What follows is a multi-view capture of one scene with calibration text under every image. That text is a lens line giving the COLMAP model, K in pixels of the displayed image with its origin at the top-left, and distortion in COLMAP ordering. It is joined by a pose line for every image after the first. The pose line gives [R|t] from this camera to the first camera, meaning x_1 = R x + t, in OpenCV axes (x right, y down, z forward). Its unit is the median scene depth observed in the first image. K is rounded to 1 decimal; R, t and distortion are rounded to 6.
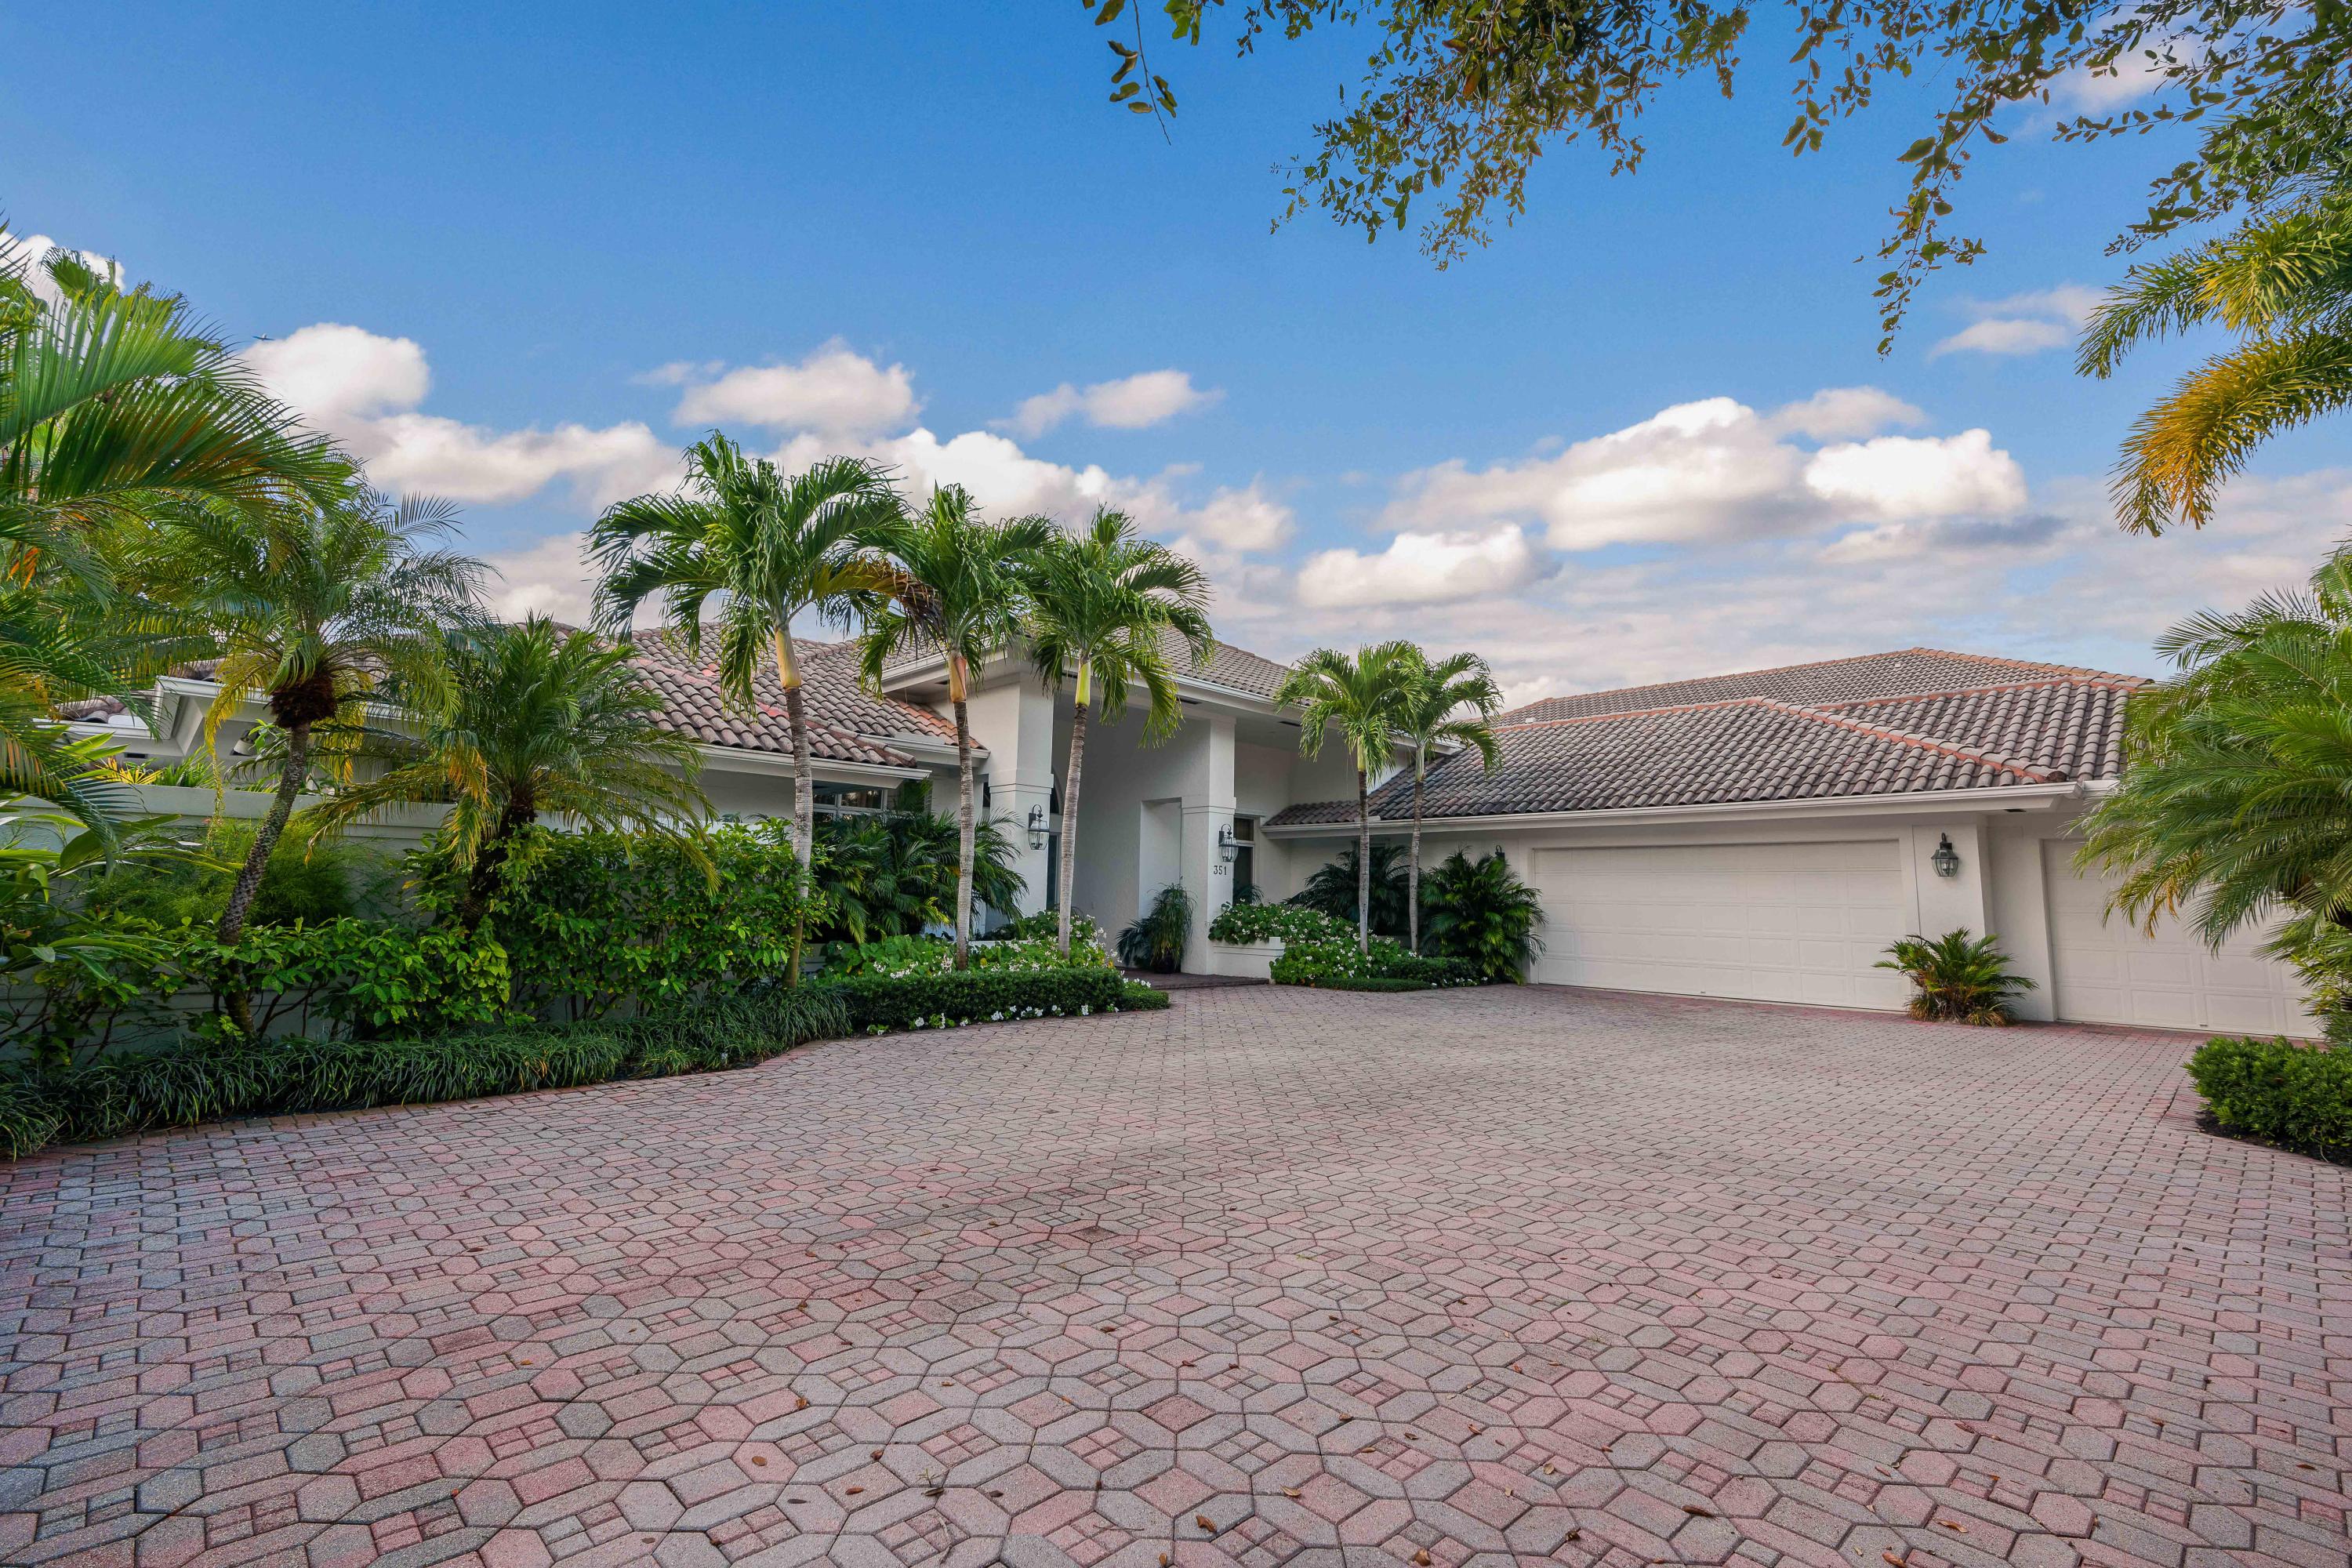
lens RADIAL K [[1041.5, 0, 1170.1], [0, 1041.5, 777.1], [0, 0, 1]] dist [0.040001, -0.013331]
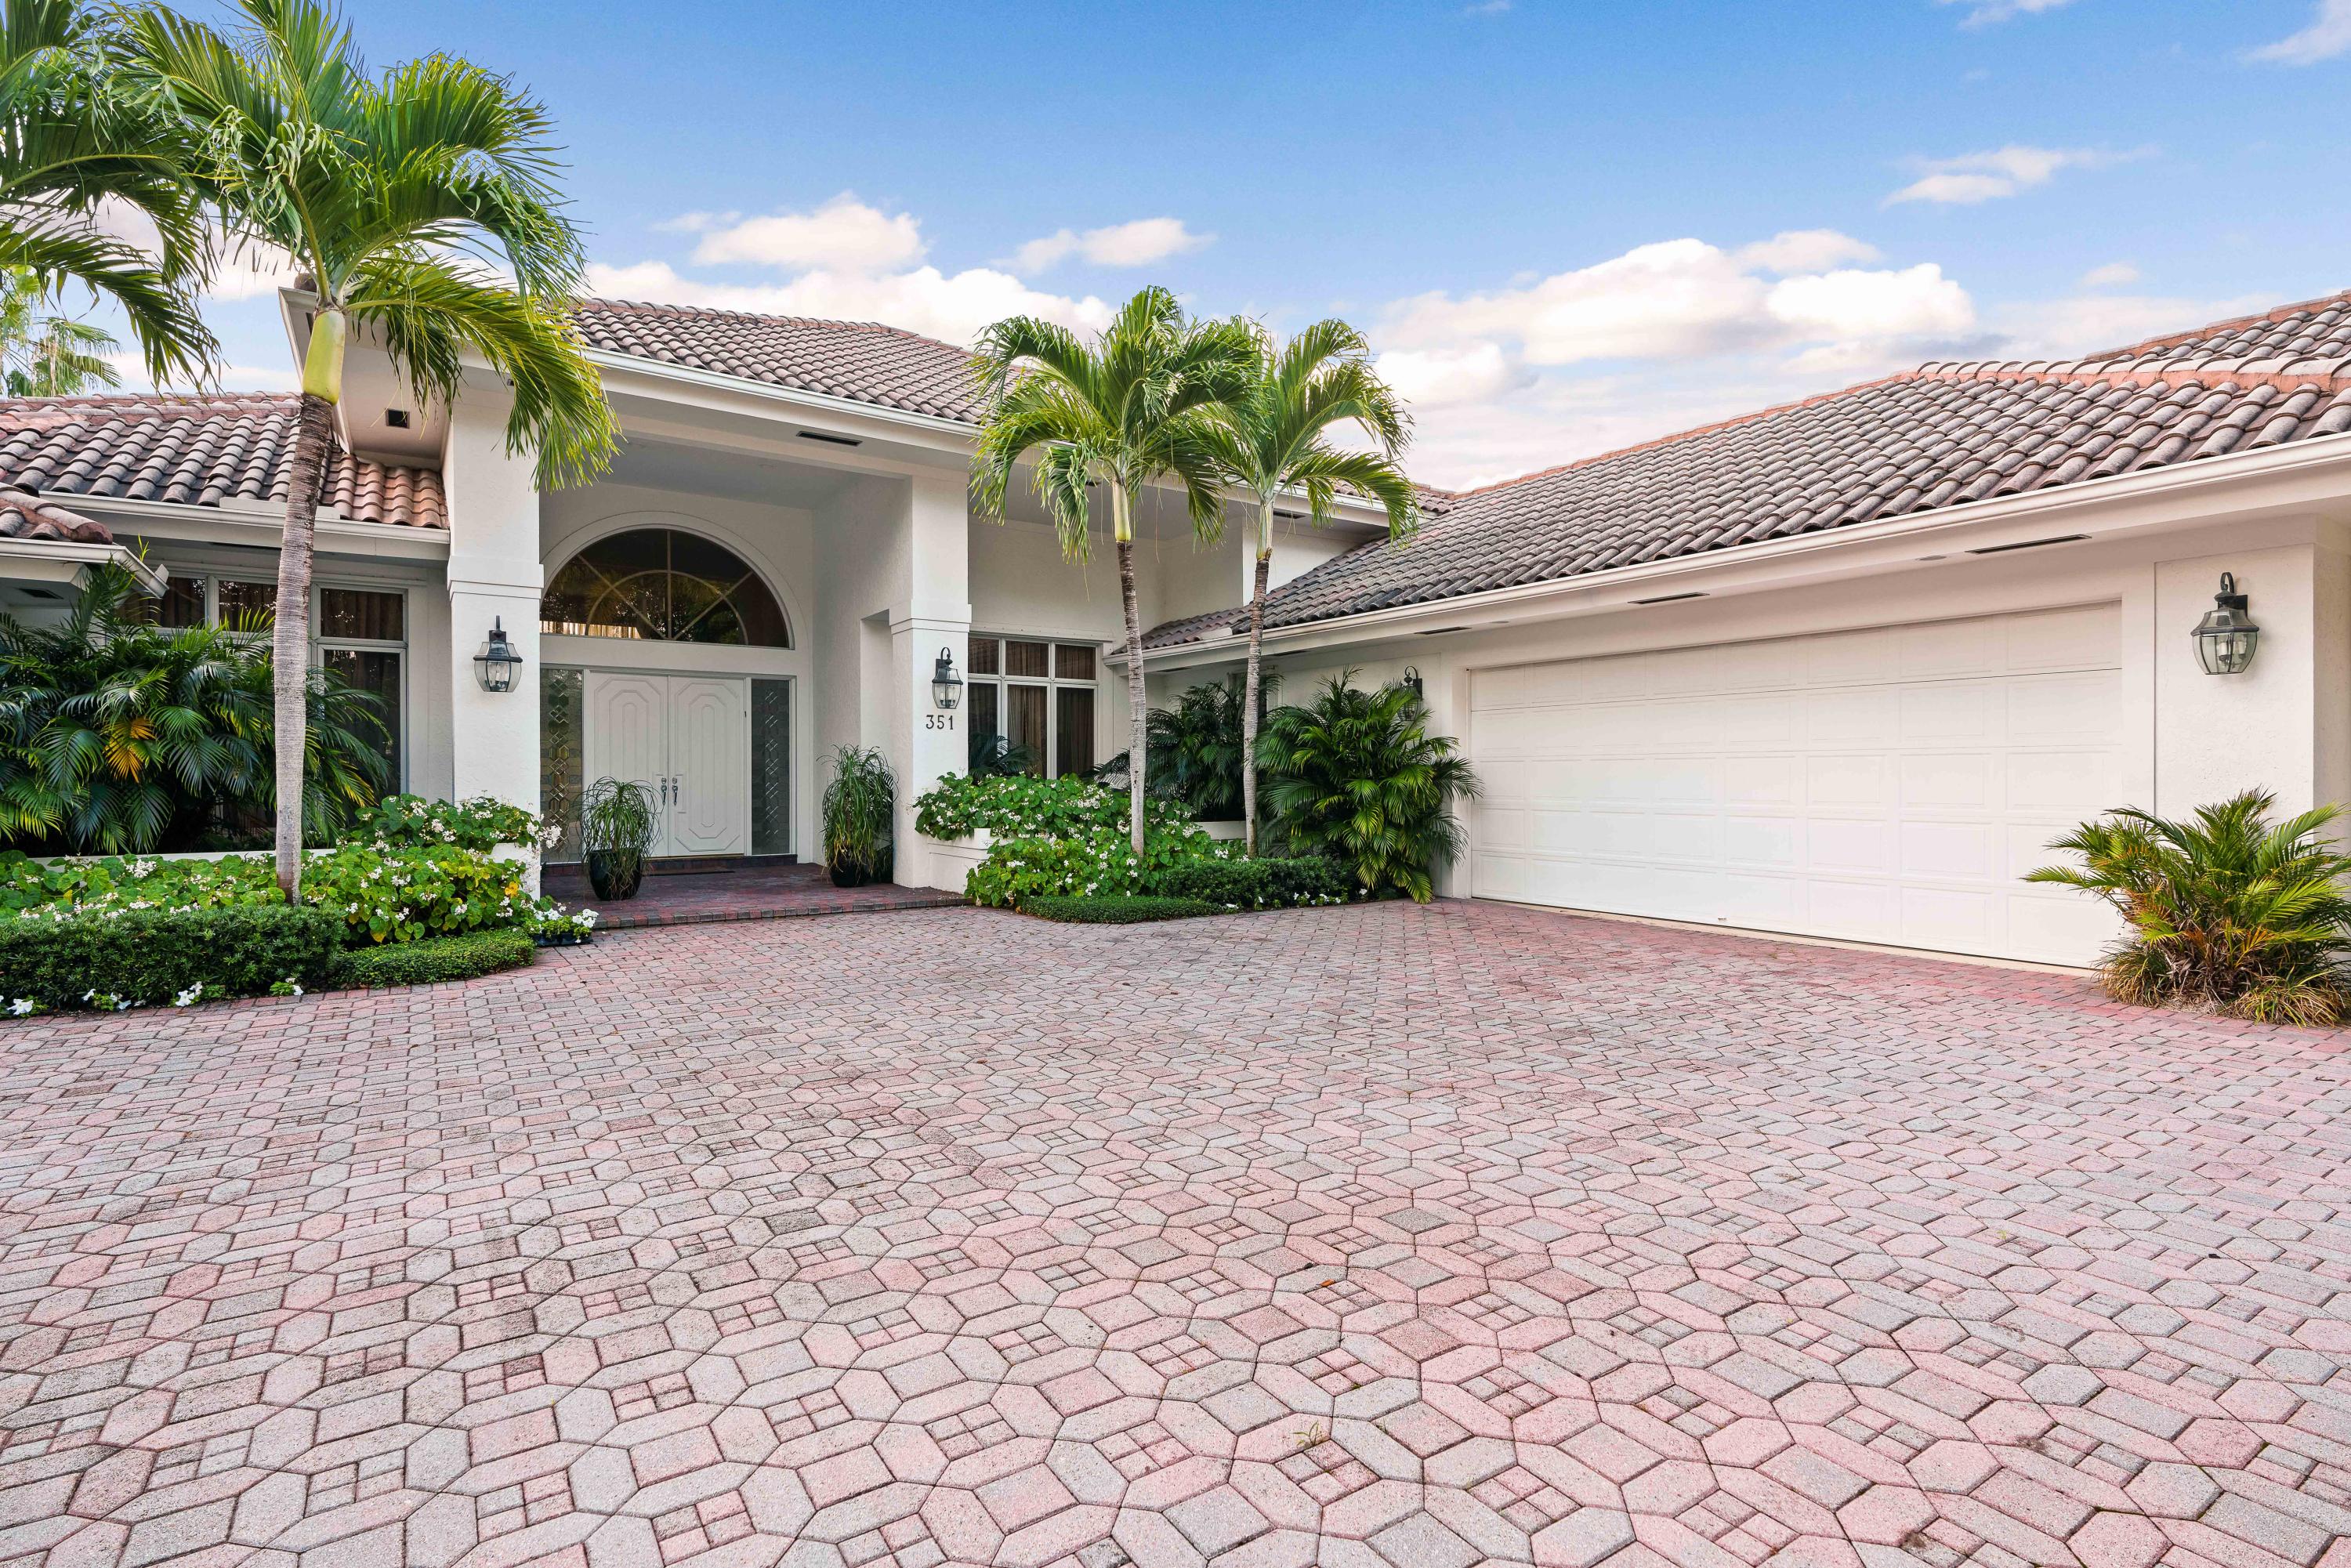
lens RADIAL K [[1178.0, 0, 1174.7], [0, 1178.0, 768.7], [0, 0, 1]] dist [0.123786, -0.069767]
pose [[0.982123, -0.022423, -0.186899, 0.324507], [0.043380, 0.993116, 0.108808, 0.046994], [0.183172, -0.114971, 0.976335, 0.340108]]
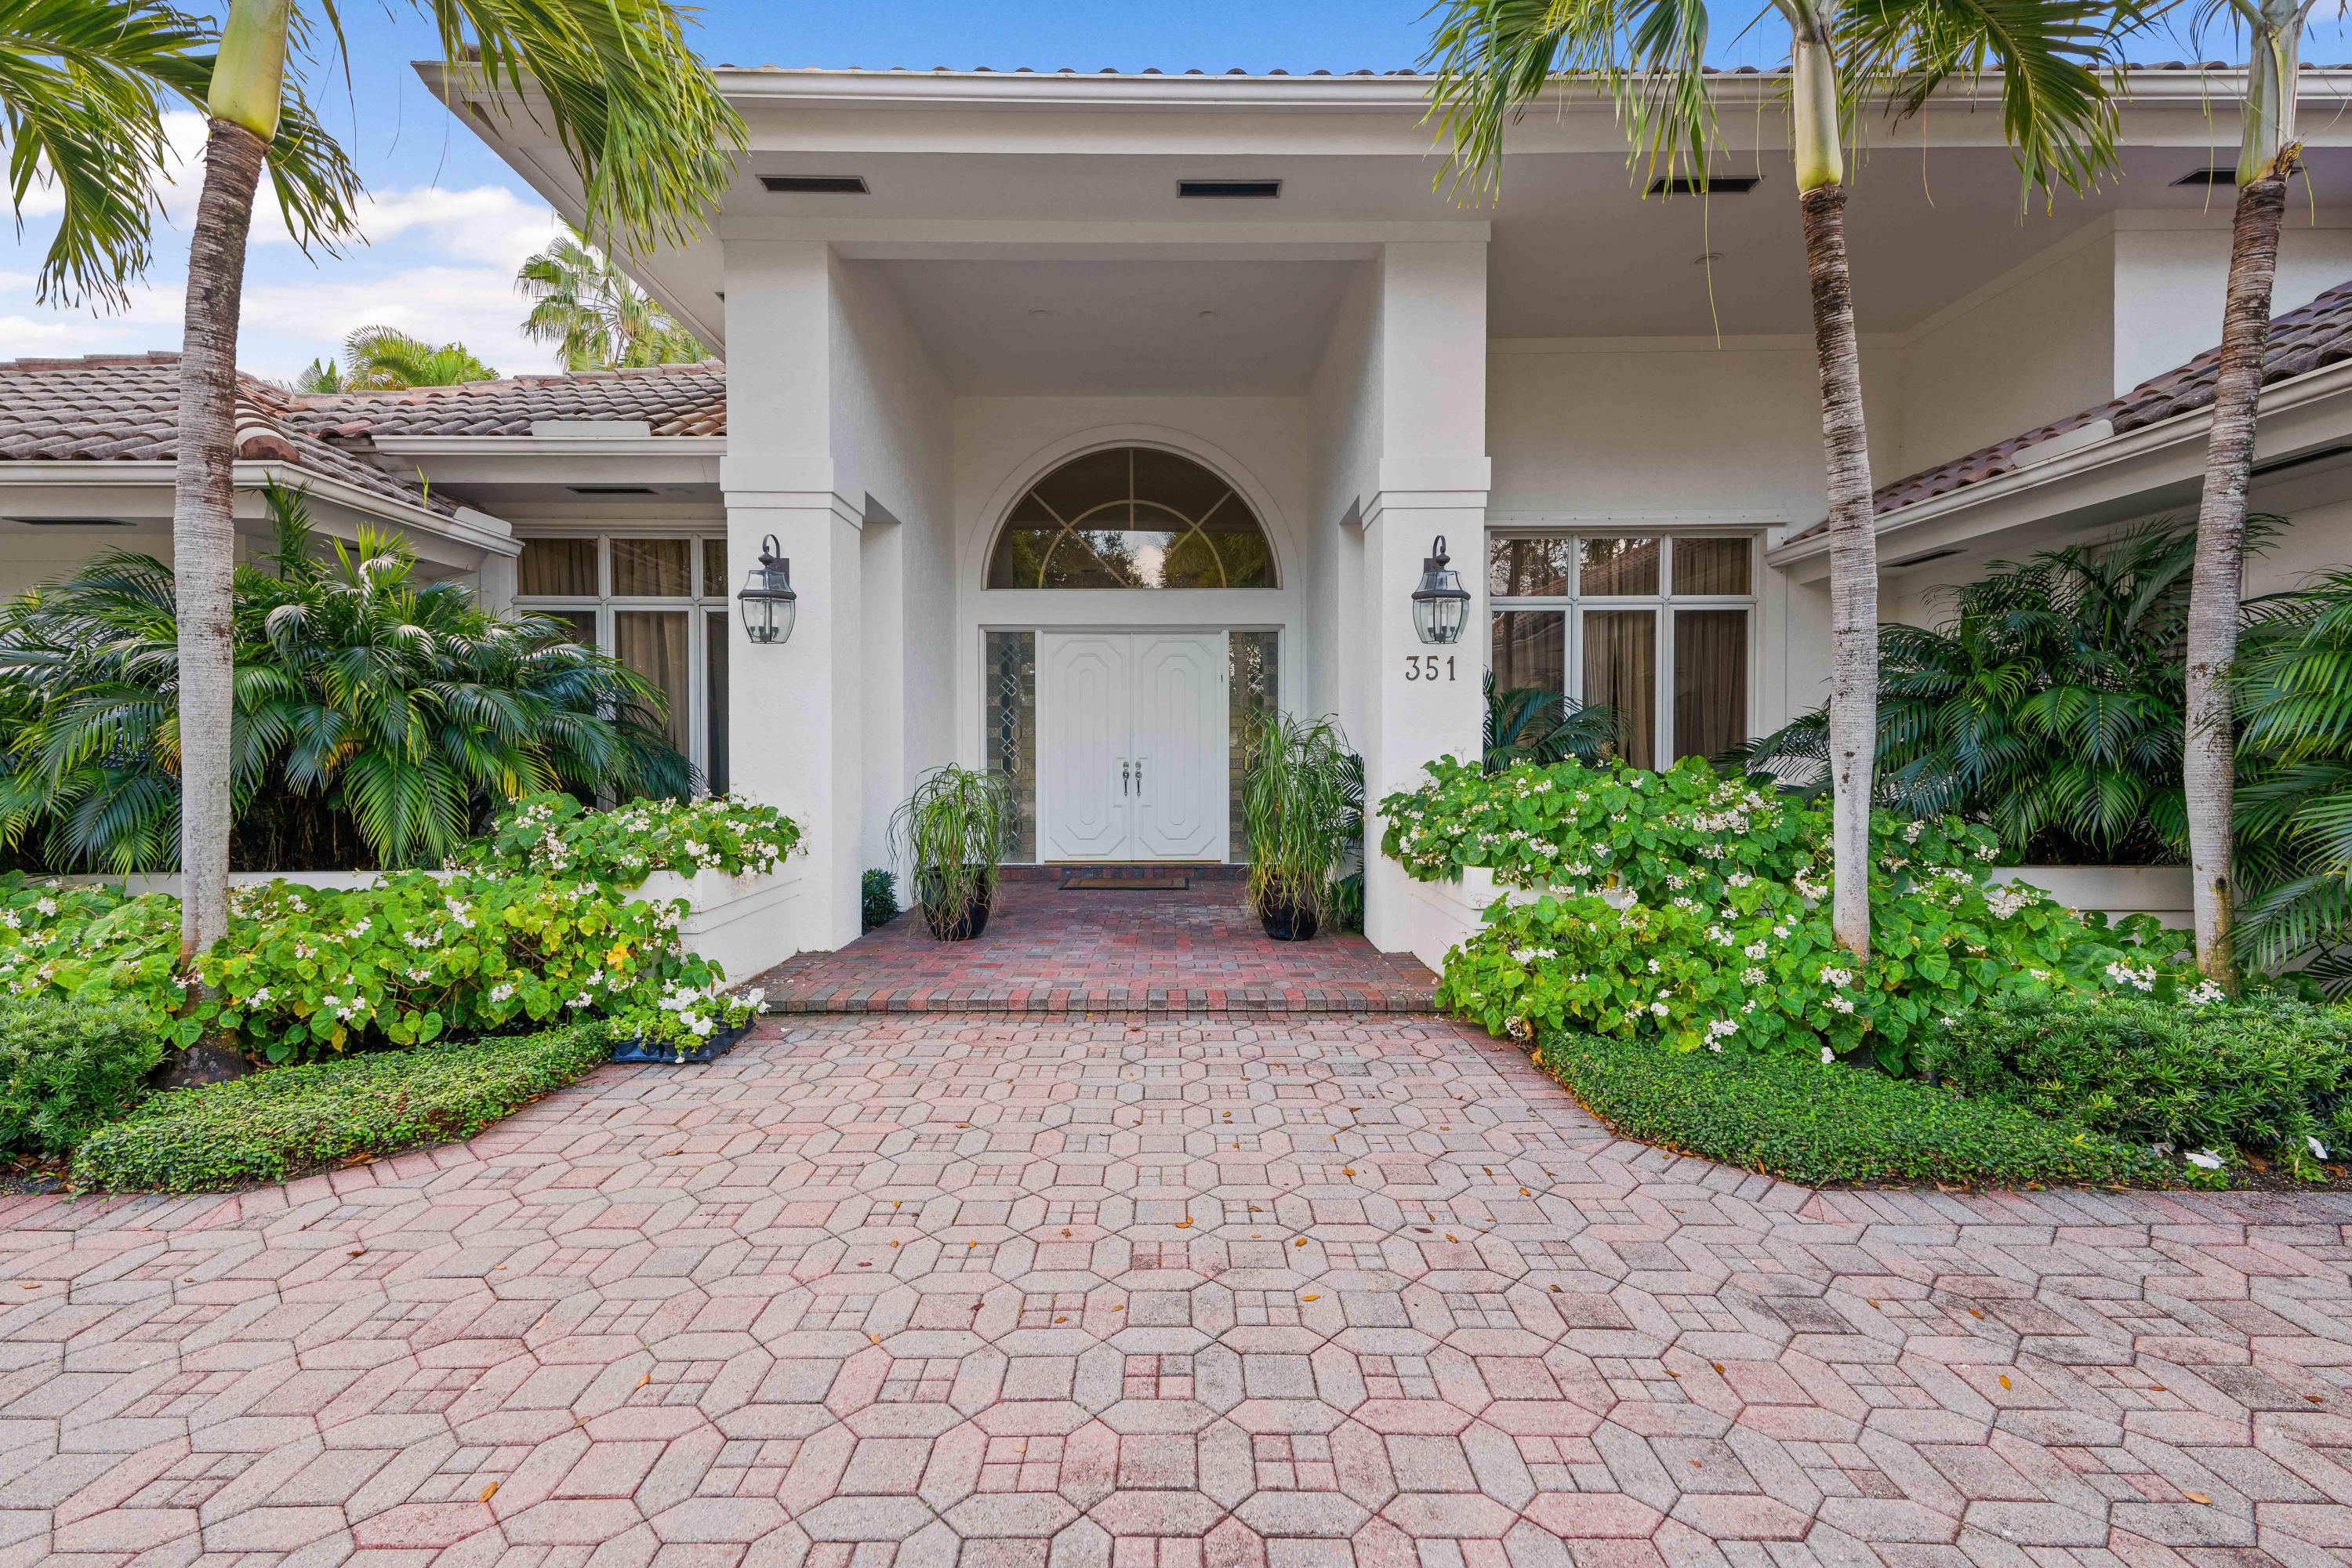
lens RADIAL K [[1043.7, 0, 1159.1], [0, 1043.7, 766.0], [0, 0, 1]] dist [0.039061, -0.016162]
pose [[0.711475, -0.015789, -0.702534, 0.239164], [0.103075, 0.991279, 0.082108, 0.085425], [0.695110, -0.130831, 0.706898, 0.692558]]
